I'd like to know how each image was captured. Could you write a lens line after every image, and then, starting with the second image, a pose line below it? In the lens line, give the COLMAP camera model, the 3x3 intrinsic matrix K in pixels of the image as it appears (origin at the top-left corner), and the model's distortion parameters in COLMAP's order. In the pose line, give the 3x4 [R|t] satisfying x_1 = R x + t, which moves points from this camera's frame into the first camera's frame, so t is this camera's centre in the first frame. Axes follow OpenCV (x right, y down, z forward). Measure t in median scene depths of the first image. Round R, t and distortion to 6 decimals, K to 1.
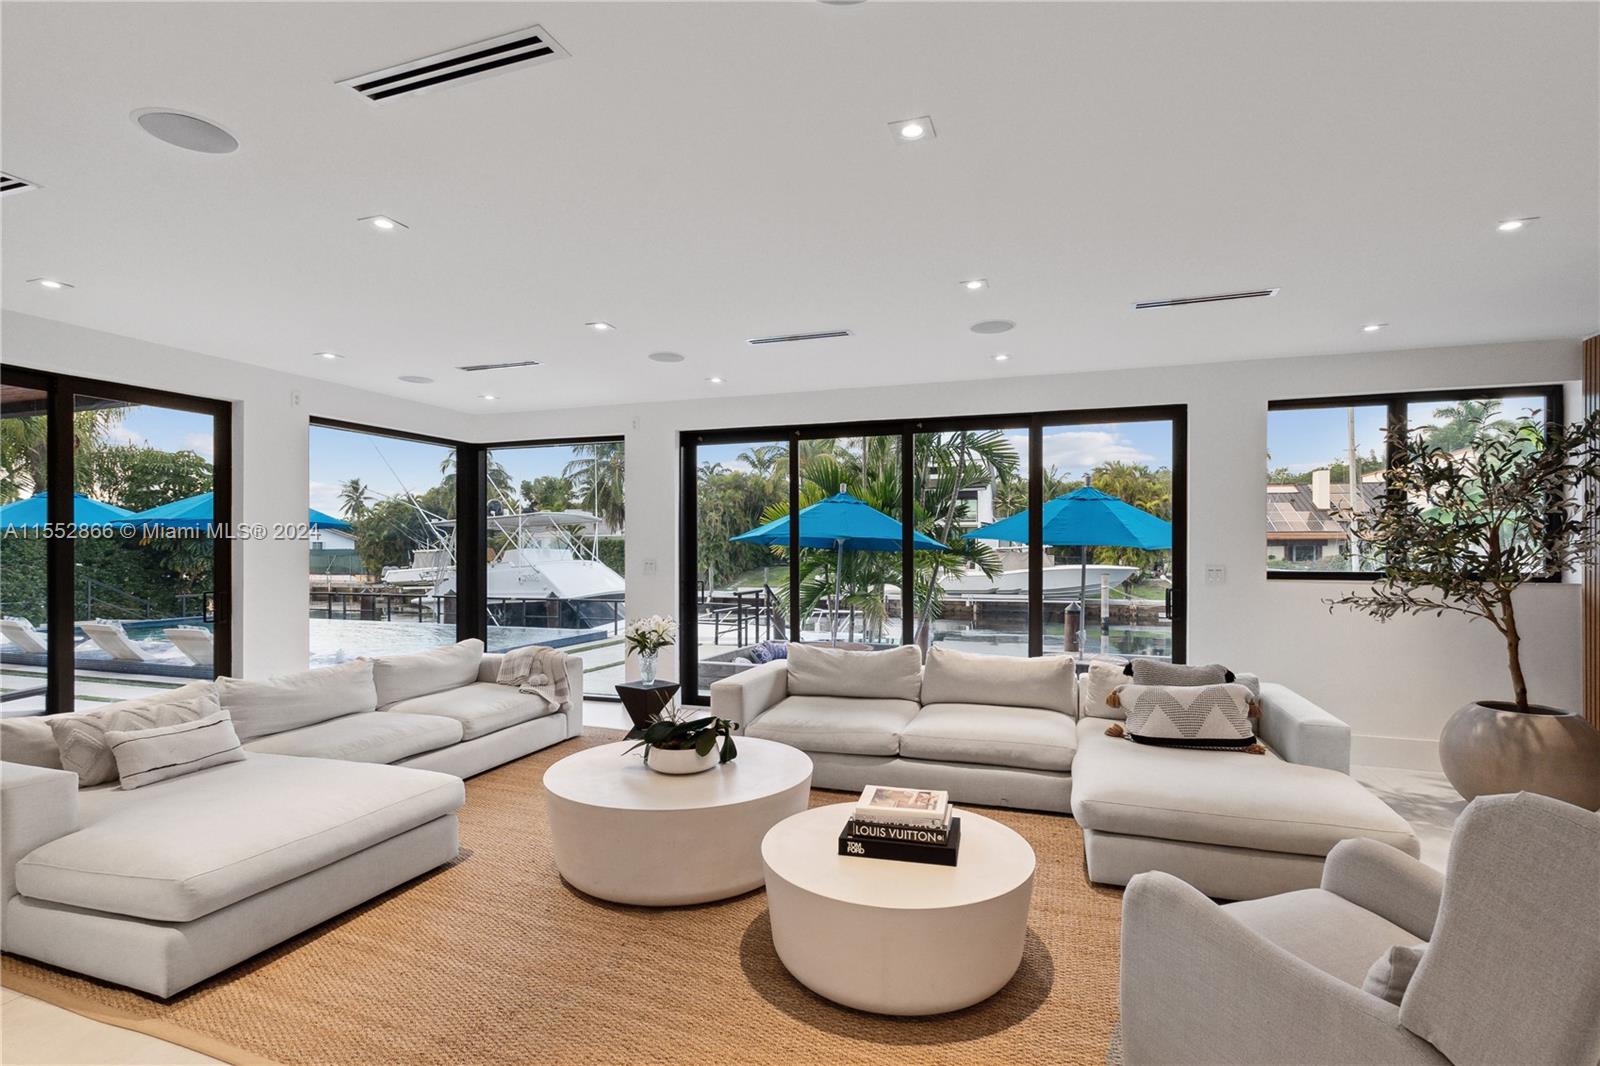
lens RADIAL K [[772.8, 0, 808.9], [0, 772.8, 549.6], [0, 0, 1]] dist [0.001574, 0.000321]
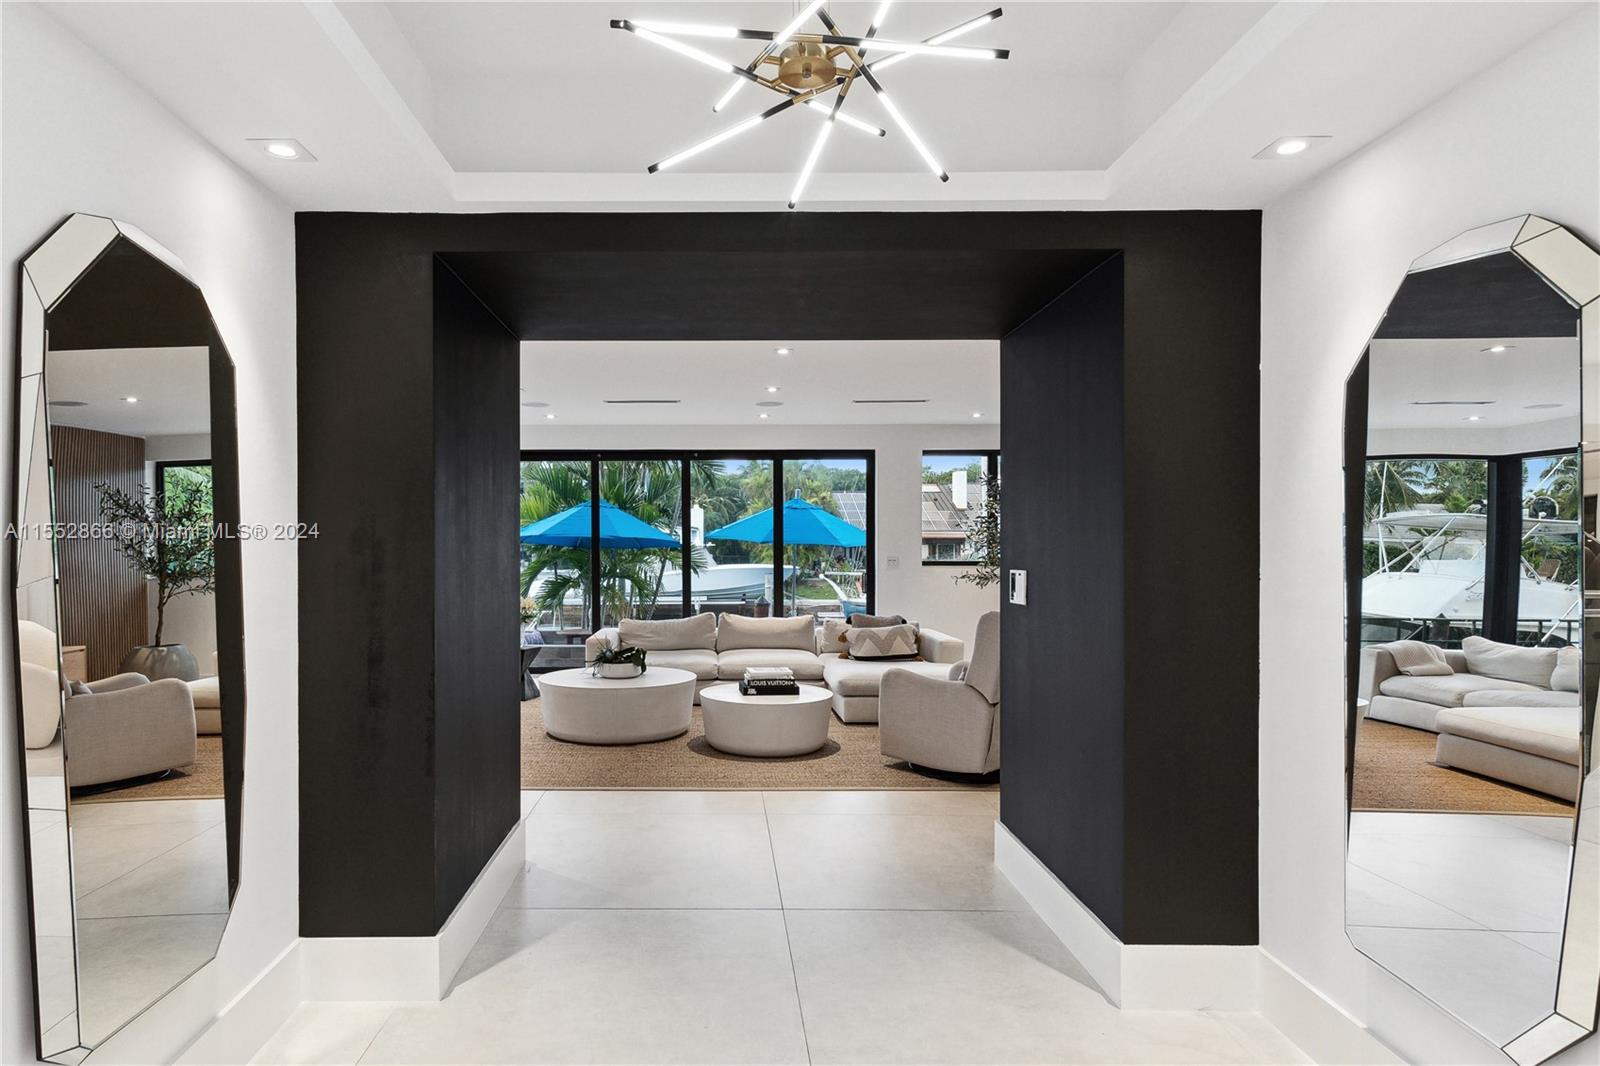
lens RADIAL K [[862.7, 0, 736.2], [0, 862.7, 544.0], [0, 0, 1]] dist [0.006875, -0.000516]
pose [[0.945358, 0.002265, 0.326027, -0.423785], [-0.000763, 0.999988, -0.004735, 0.002990], [-0.326033, 0.004228, 0.945349, -0.672899]]
